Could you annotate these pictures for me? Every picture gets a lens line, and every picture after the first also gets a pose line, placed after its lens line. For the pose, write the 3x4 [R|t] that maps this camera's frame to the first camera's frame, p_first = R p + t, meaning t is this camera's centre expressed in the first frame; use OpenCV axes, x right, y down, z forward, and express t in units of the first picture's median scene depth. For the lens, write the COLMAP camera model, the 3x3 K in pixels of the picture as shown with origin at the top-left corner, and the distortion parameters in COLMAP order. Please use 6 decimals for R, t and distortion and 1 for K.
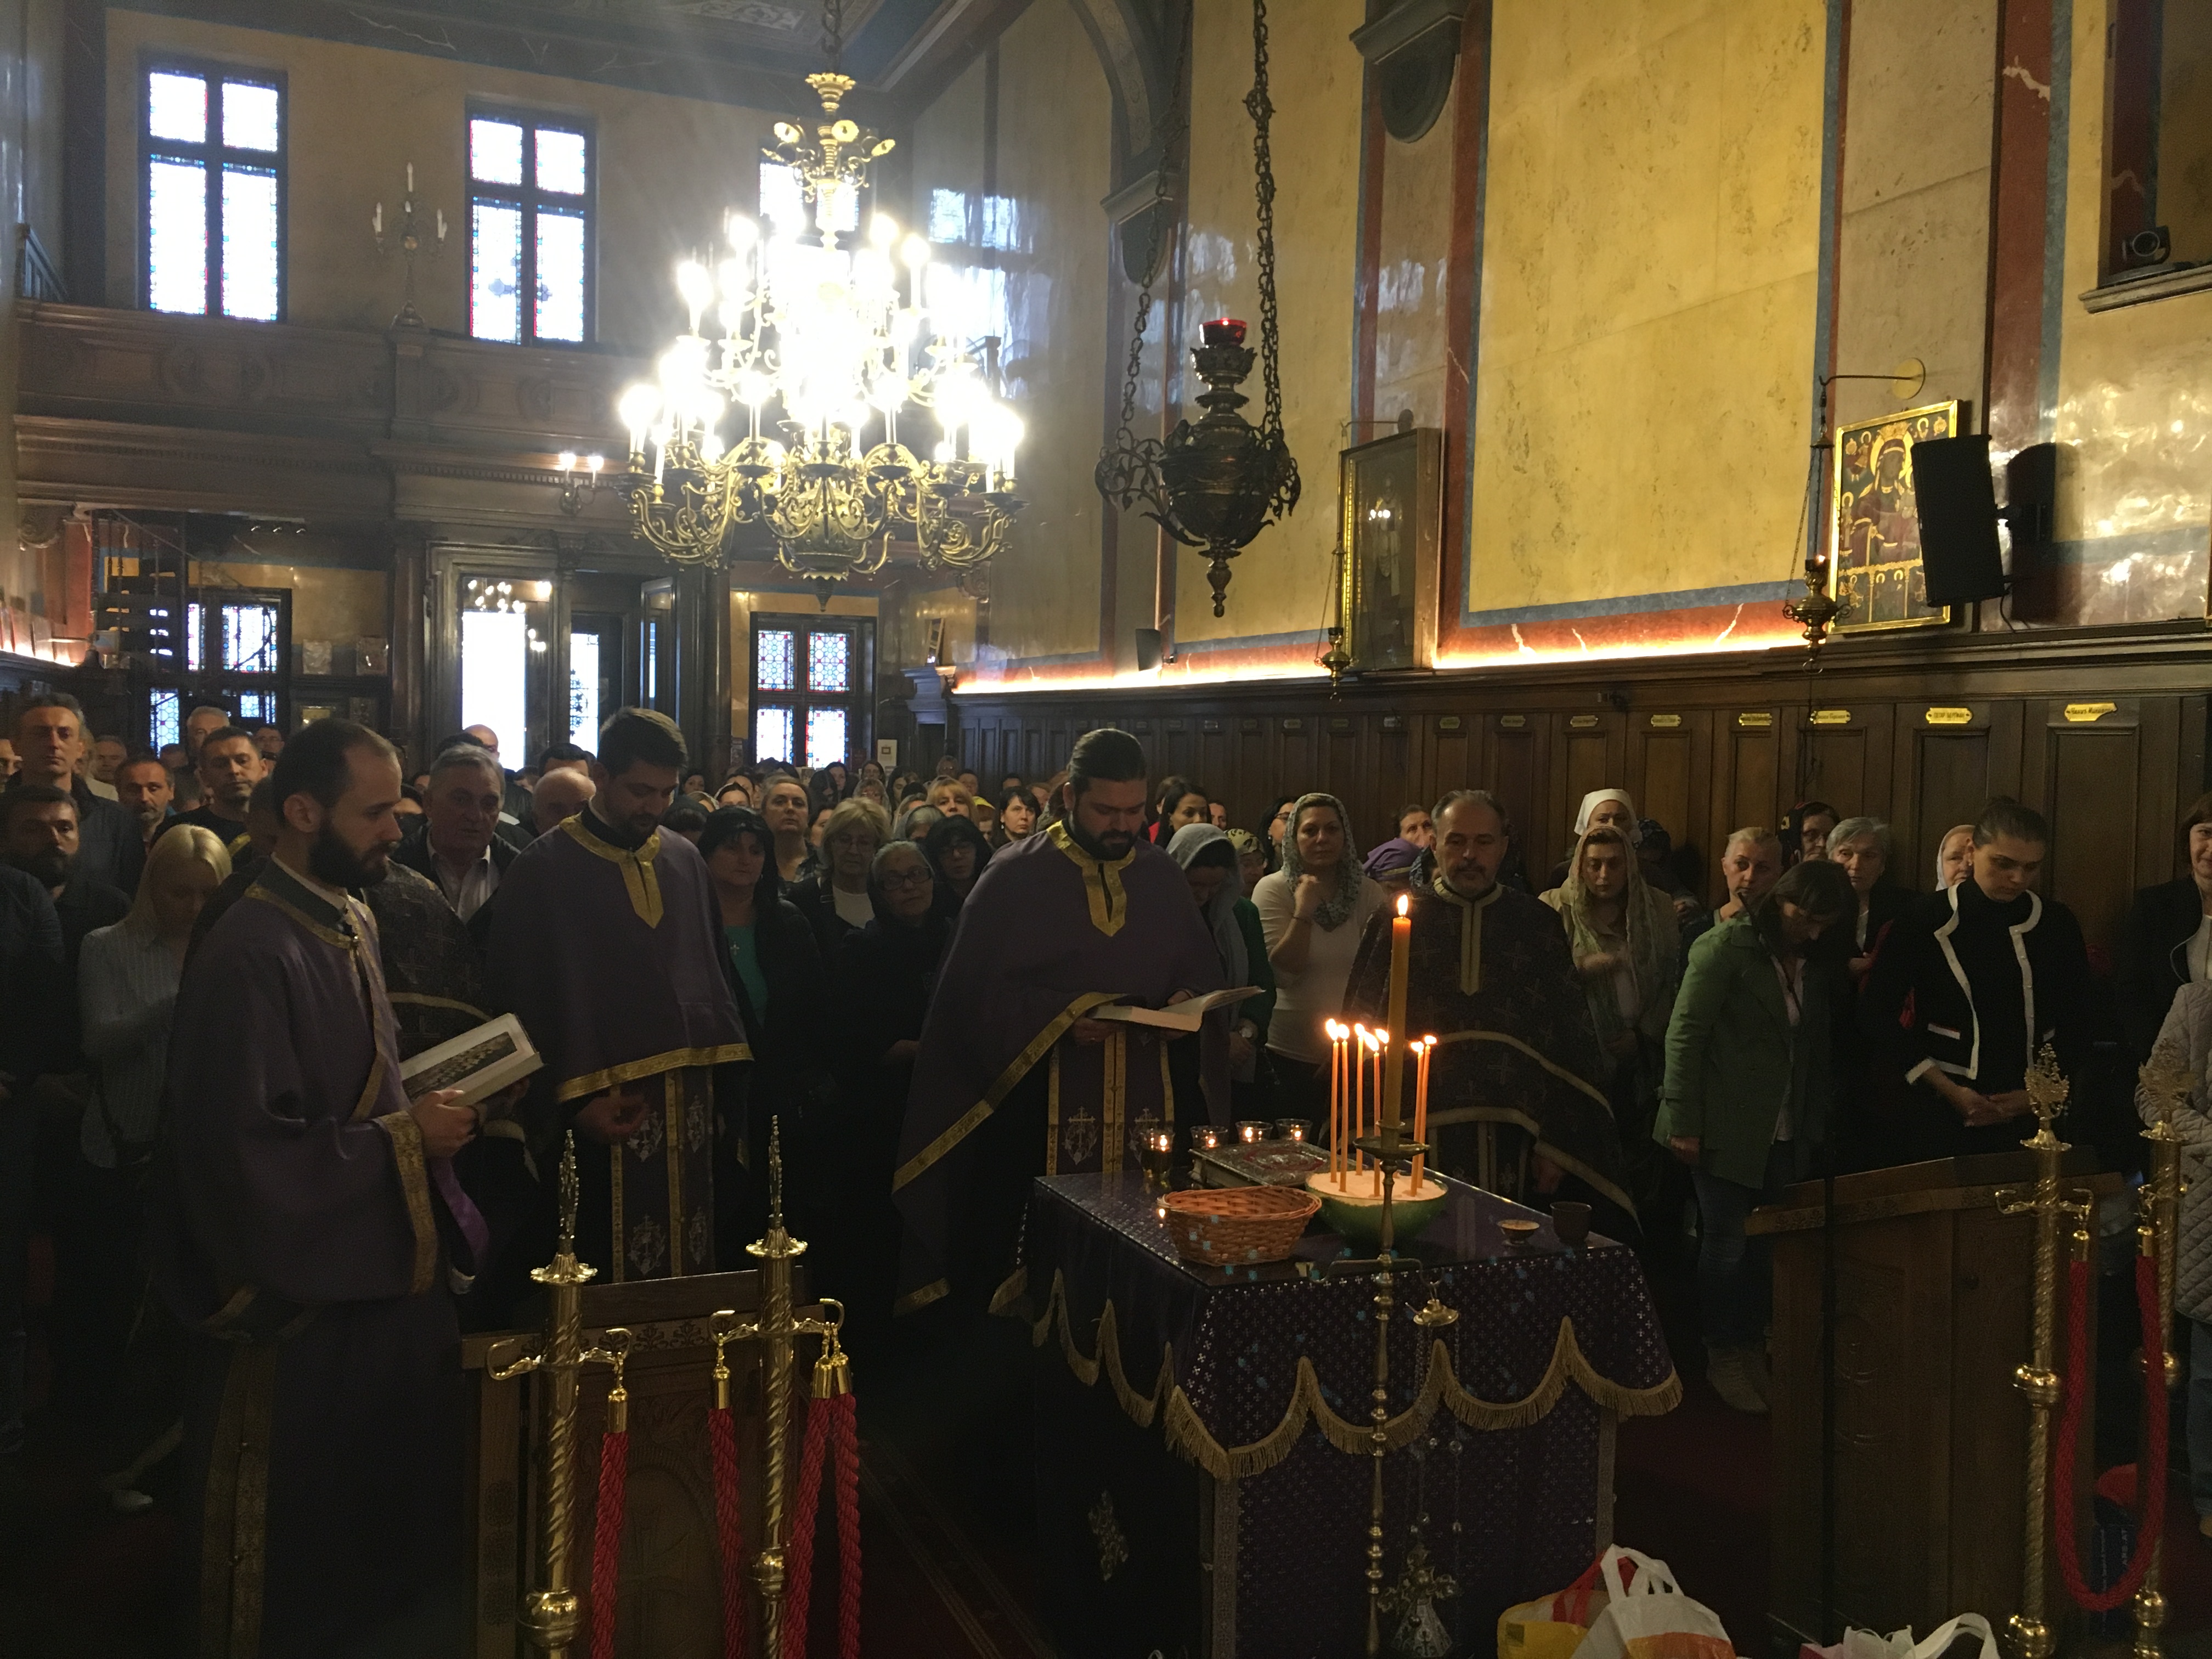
lens RADIAL K [[1915.6, 0, 1017.0], [0, 1915.6, 783.6], [0, 0, 1]] dist [0.064235, -0.007669]
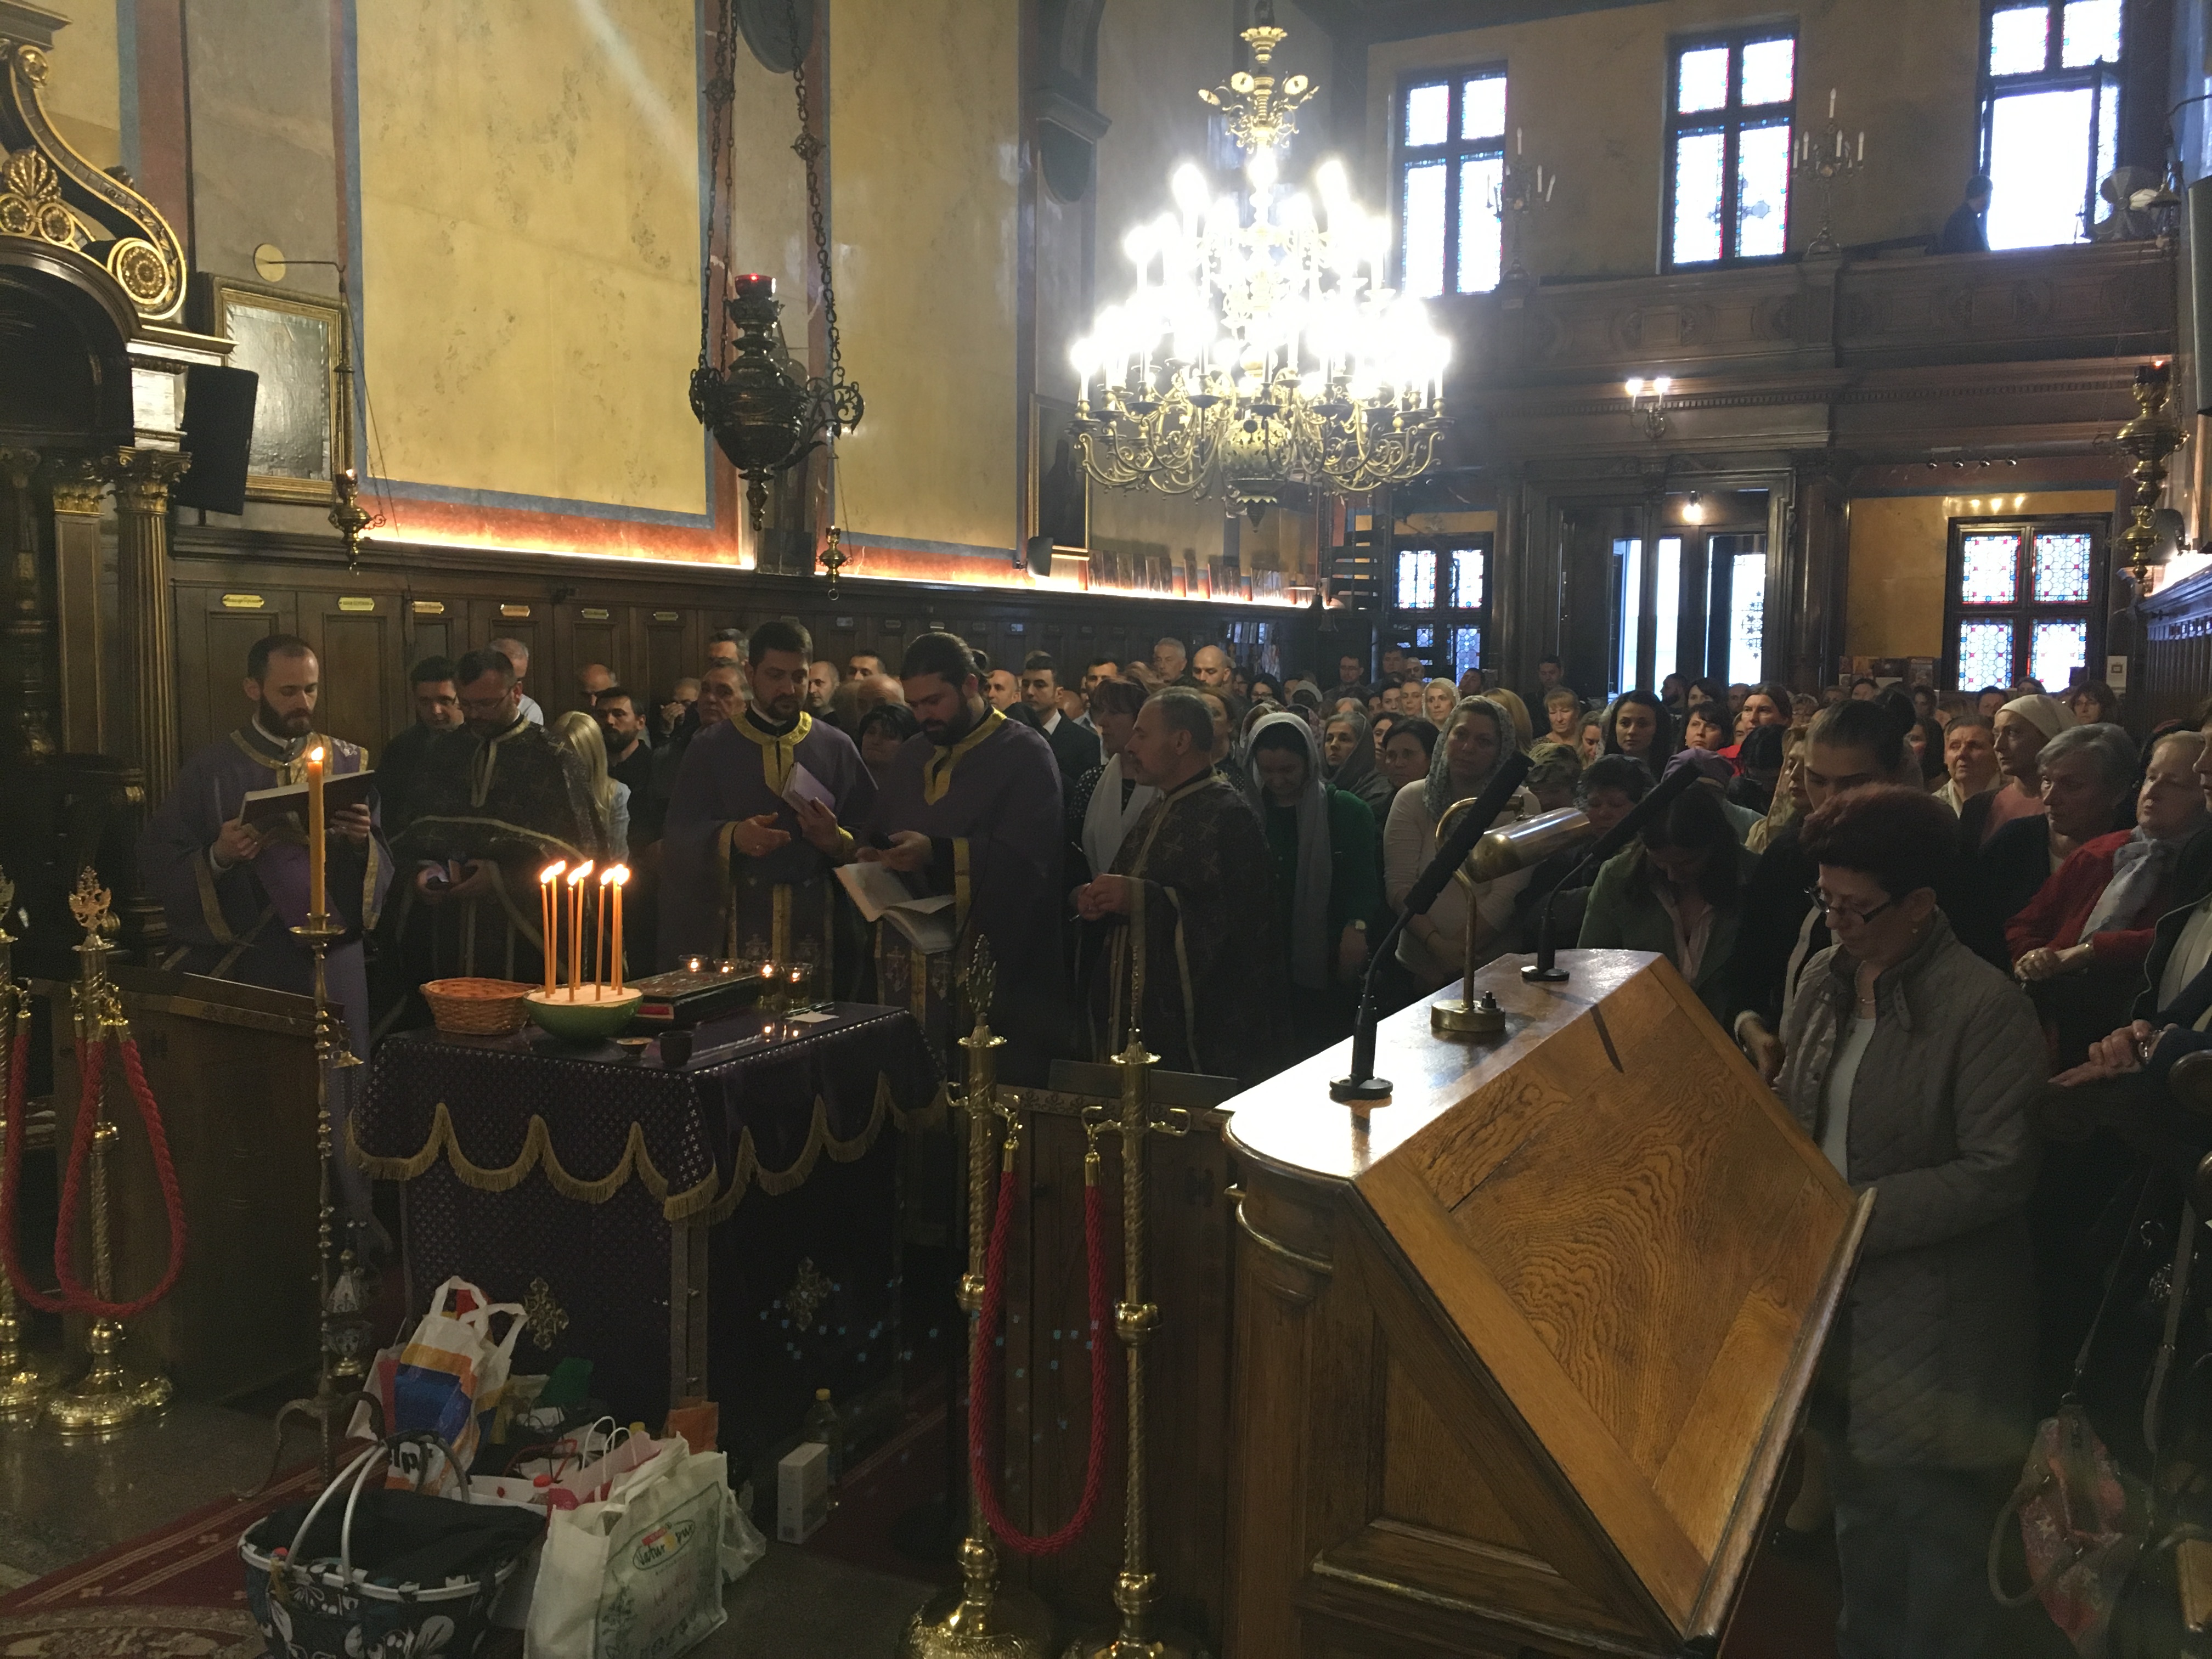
lens RADIAL K [[1859.4, 0, 1096.4], [0, 1859.4, 819.1], [0, 0, 1]] dist [0.050548, -0.002693]
pose [[0.677762, 0.048361, -0.733689, 0.459830], [-0.008407, 0.998279, 0.058036, 0.009138], [0.735233, -0.033167, 0.677002, 0.158004]]
